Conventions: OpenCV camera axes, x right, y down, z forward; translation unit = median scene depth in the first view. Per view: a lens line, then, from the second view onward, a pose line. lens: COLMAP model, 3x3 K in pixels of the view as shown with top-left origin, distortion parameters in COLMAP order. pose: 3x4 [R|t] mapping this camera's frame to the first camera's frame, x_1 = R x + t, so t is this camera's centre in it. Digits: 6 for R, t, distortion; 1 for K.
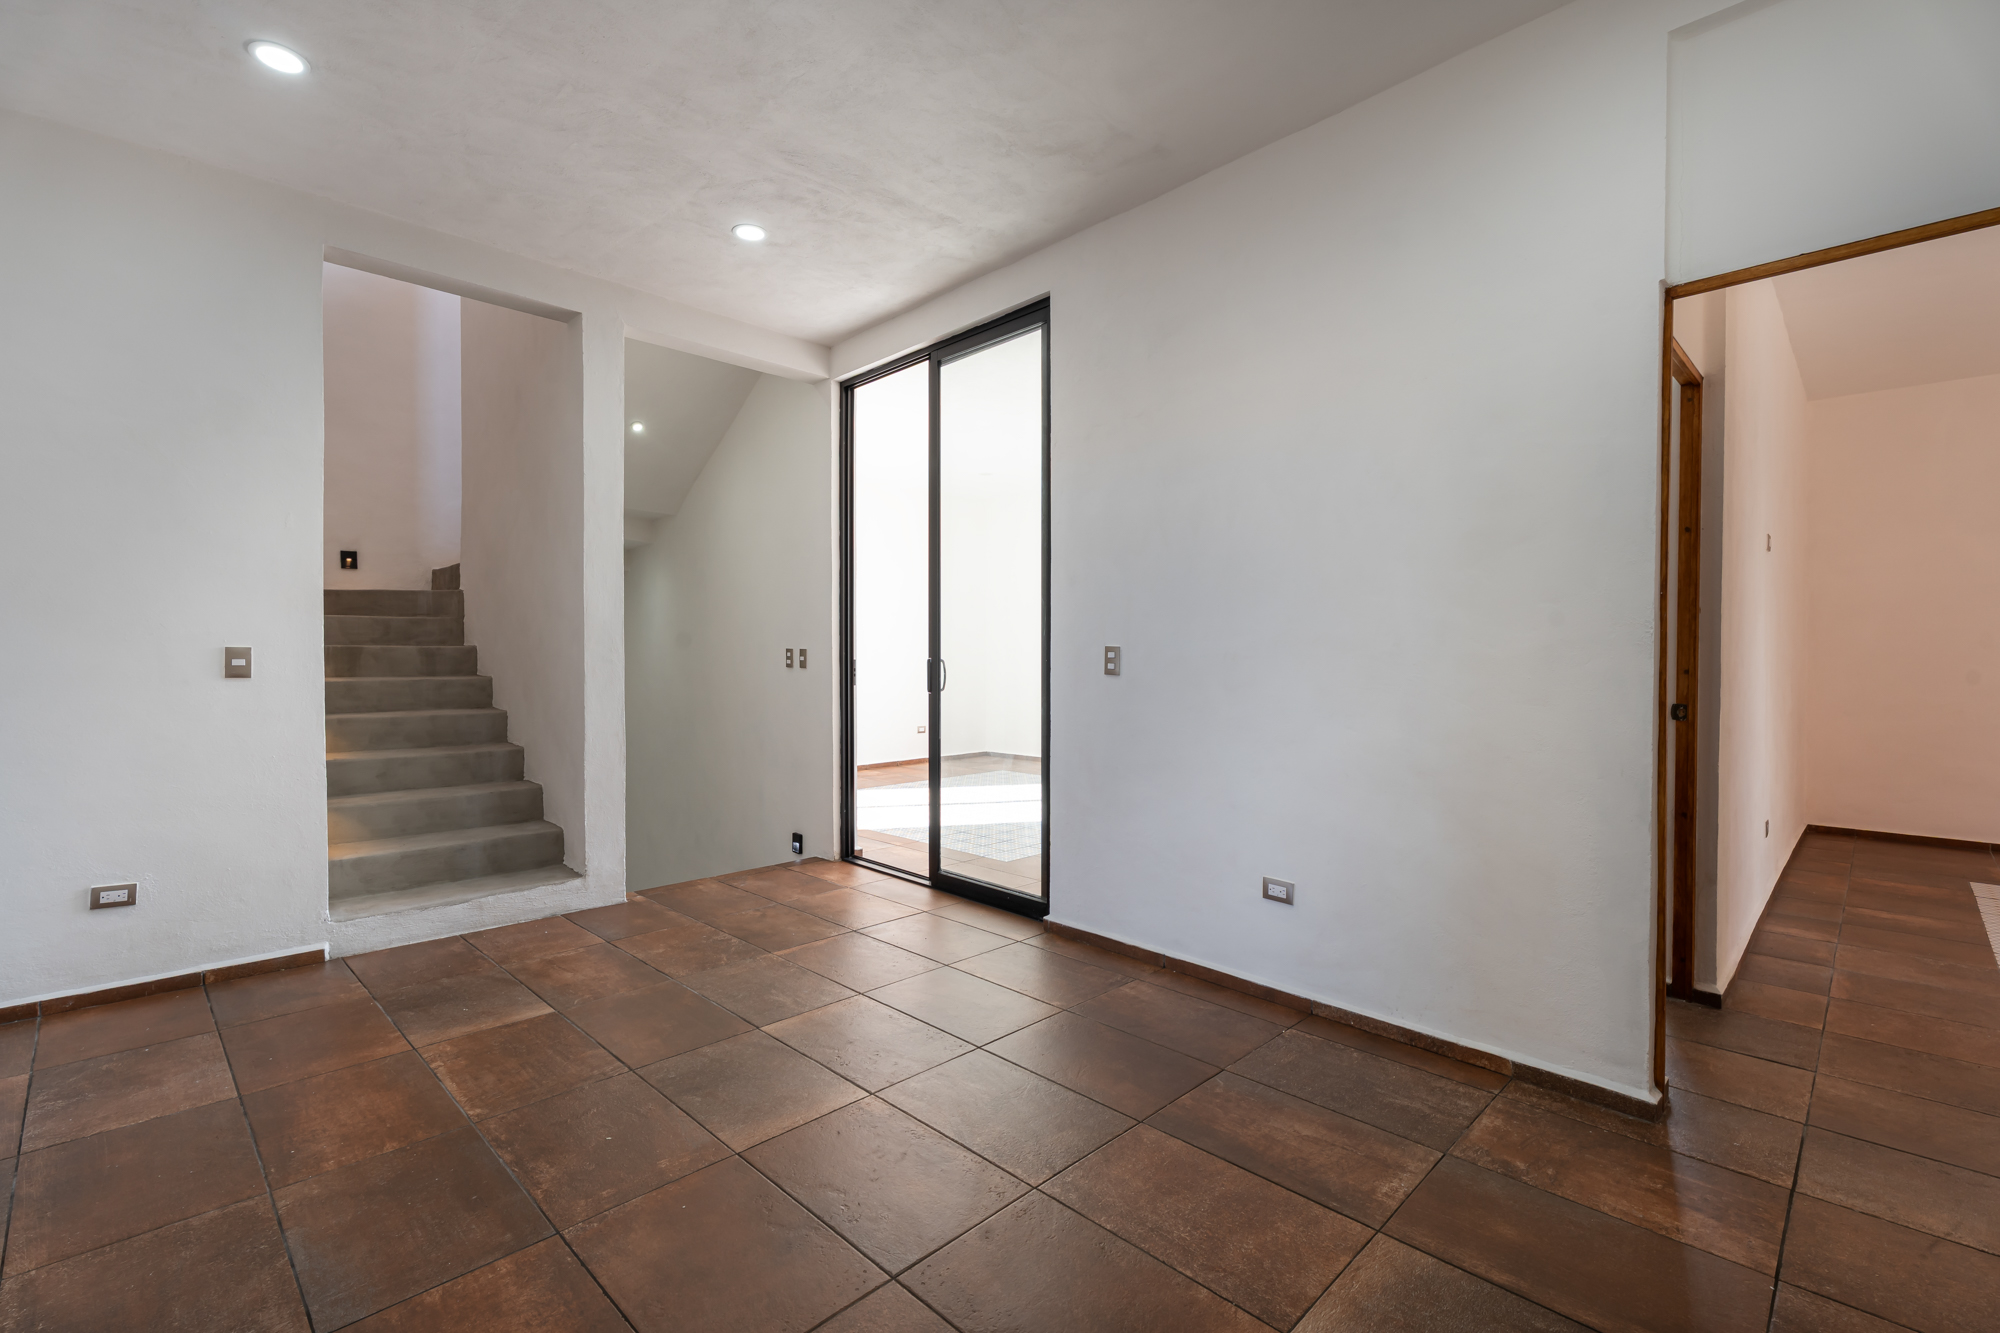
lens RADIAL K [[886.5, 0, 1000.0], [0, 886.5, 666.5], [0, 0, 1]] dist [0.013896, -0.005665]
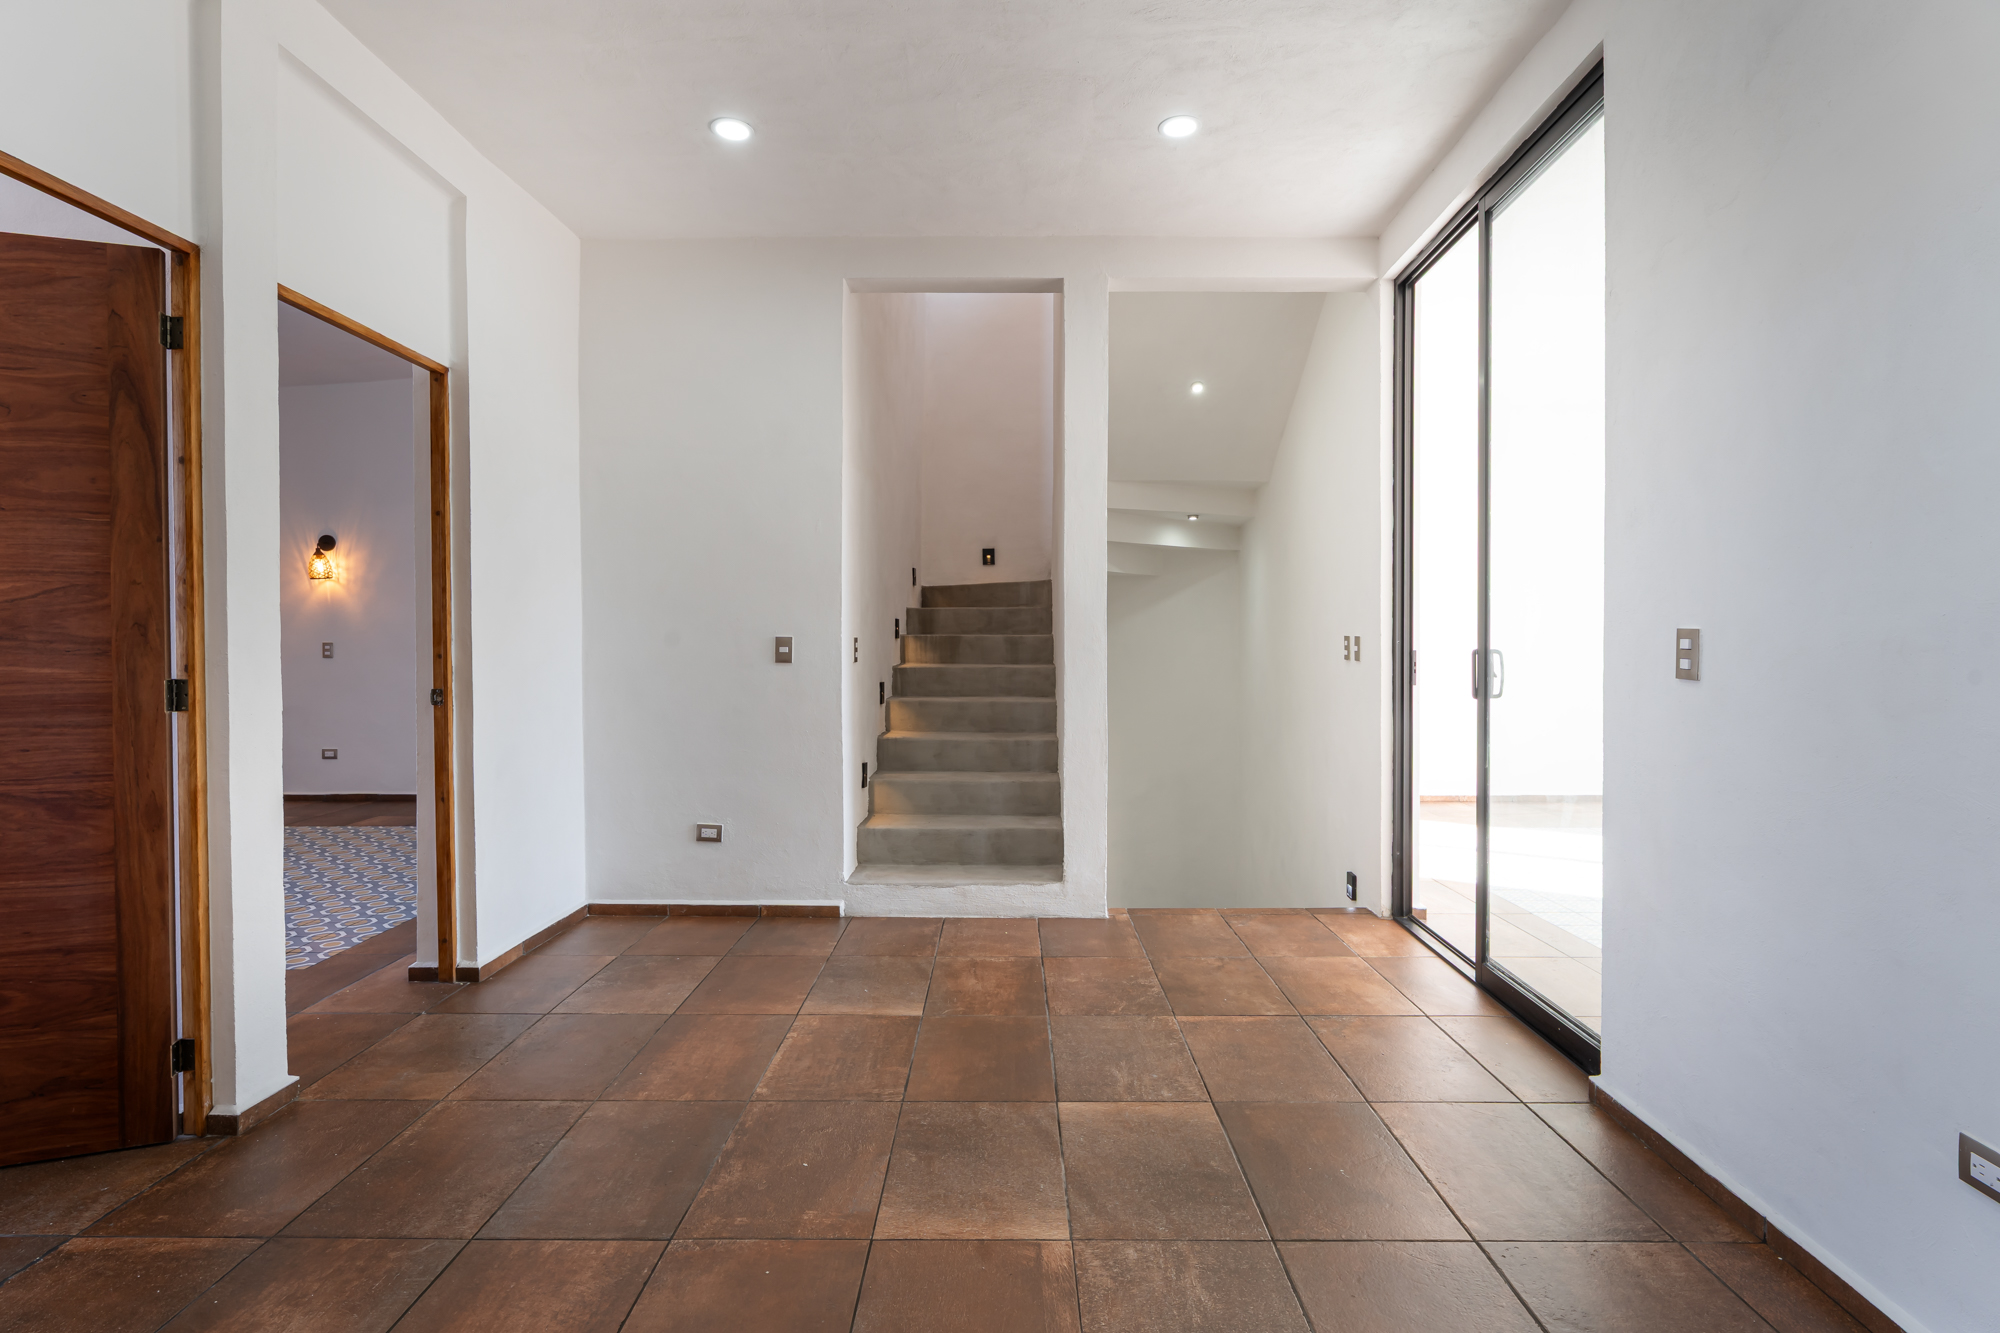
lens RADIAL K [[1003.3, 0, 1011.1], [0, 1003.3, 654.8], [0, 0, 1]] dist [-0.020204, 0.019686]
pose [[0.705393, 0.008443, -0.708766, 0.246703], [-0.010266, 0.999946, 0.001695, -0.002633], [0.708742, 0.006081, 0.705441, 0.230783]]
